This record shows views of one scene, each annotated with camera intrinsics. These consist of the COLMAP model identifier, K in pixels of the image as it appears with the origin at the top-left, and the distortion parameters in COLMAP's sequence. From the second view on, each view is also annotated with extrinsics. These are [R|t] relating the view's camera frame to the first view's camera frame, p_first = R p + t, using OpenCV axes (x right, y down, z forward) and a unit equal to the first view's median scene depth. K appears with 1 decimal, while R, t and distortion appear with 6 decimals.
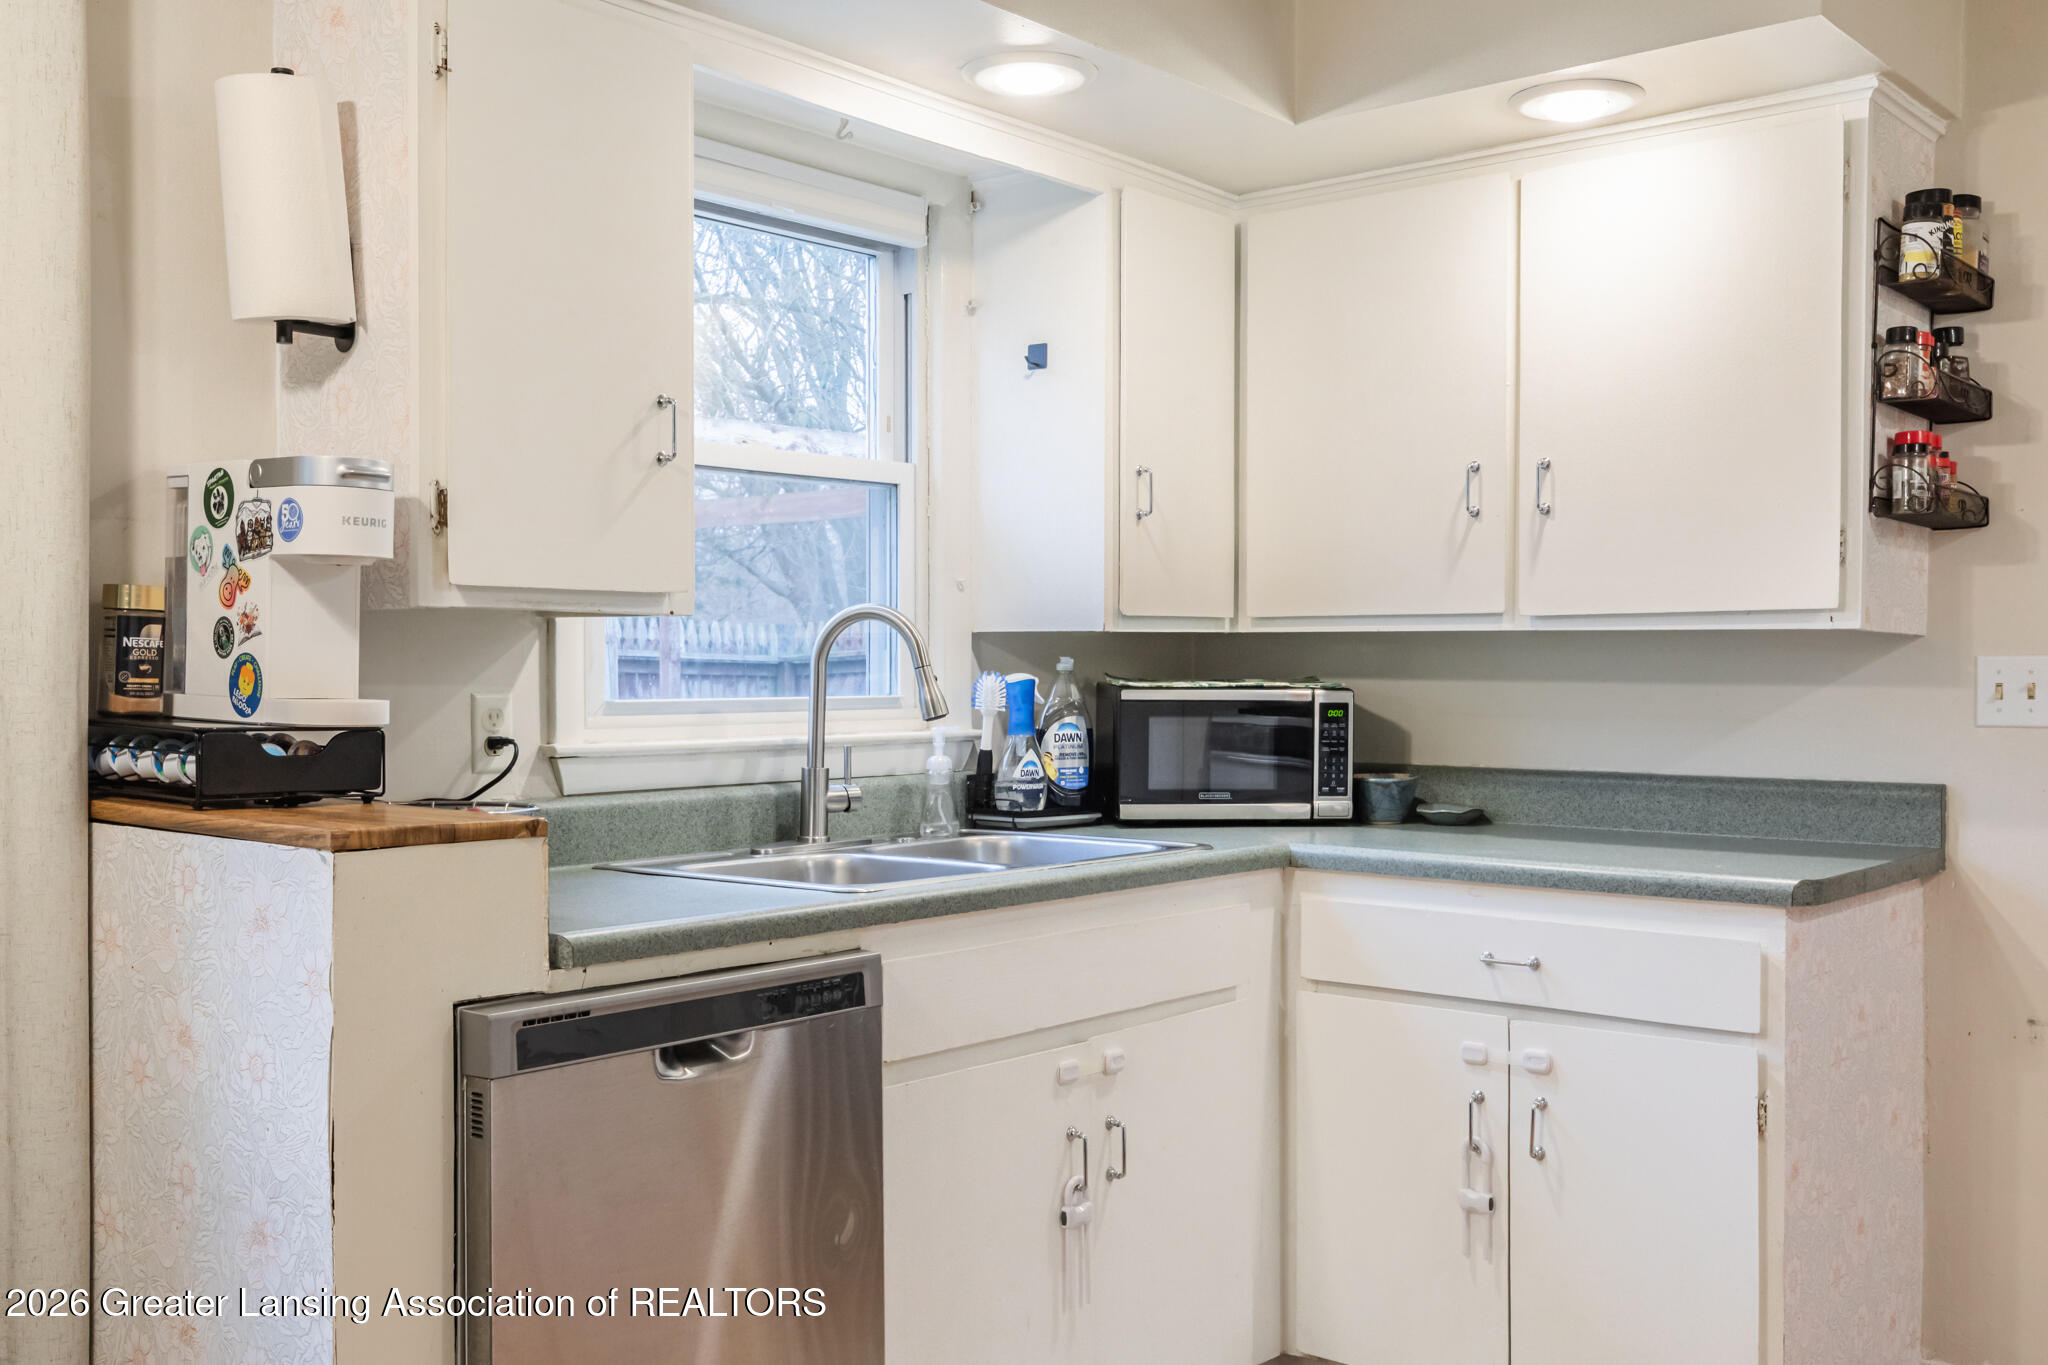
lens RADIAL K [[2026.8, 0, 1024.0], [0, 2026.8, 682.5], [0, 0, 1]] dist [-0.005600, -0.002327]
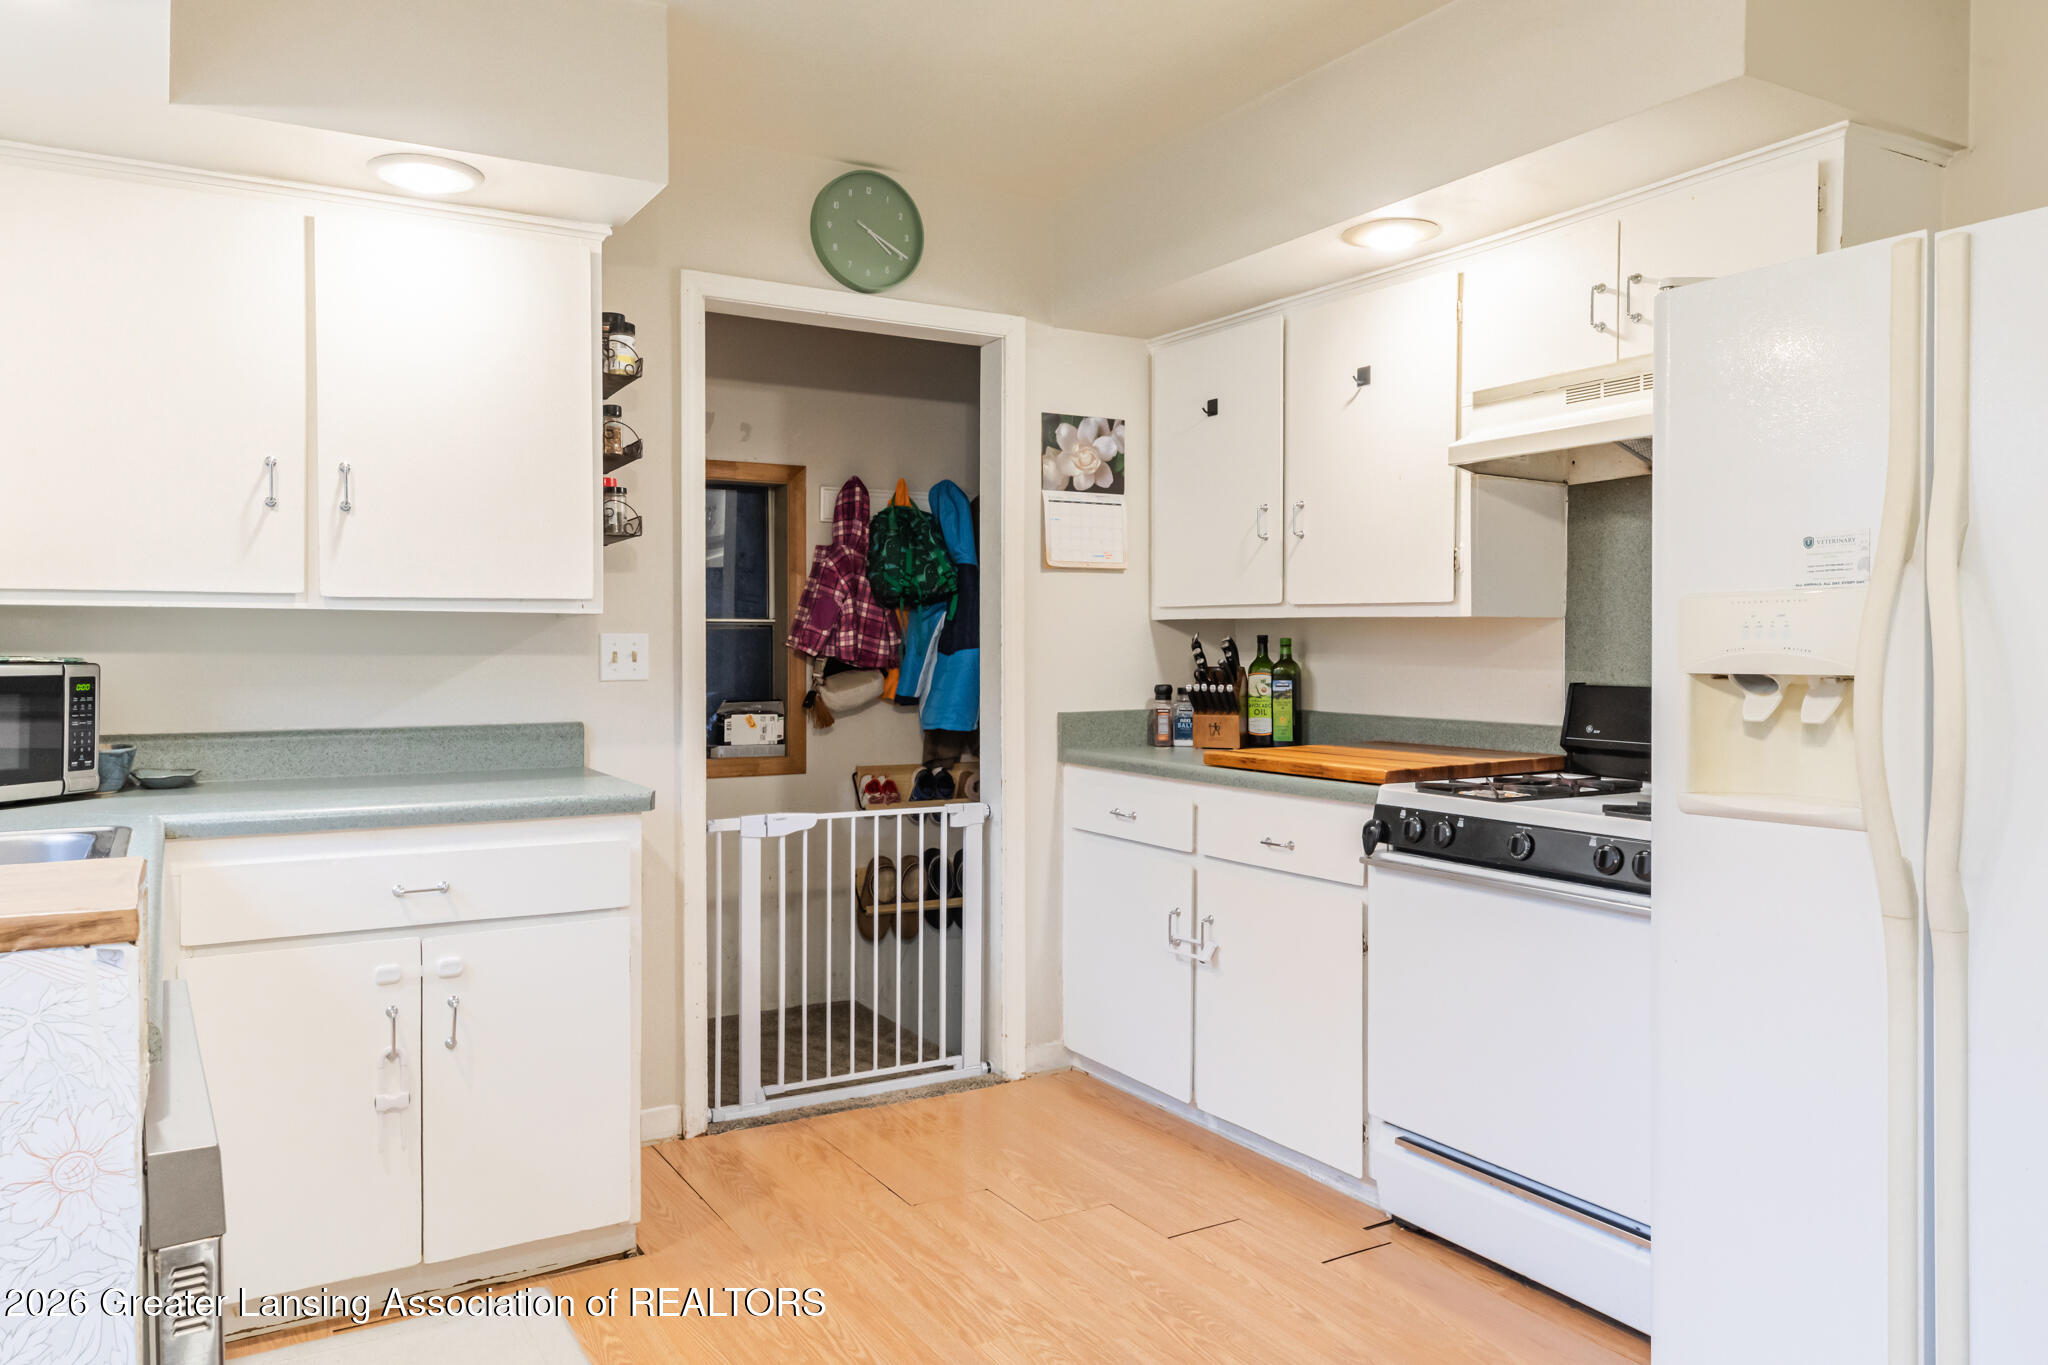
lens RADIAL K [[1439.0, 0, 1018.5], [0, 1439.0, 654.1], [0, 0, 1]] dist [0.001515, -0.000052]
pose [[0.313051, -0.009546, 0.949688, -0.391562], [0.006674, 0.999947, 0.007851, -0.003800], [-0.949713, 0.003880, 0.313098, 0.351640]]
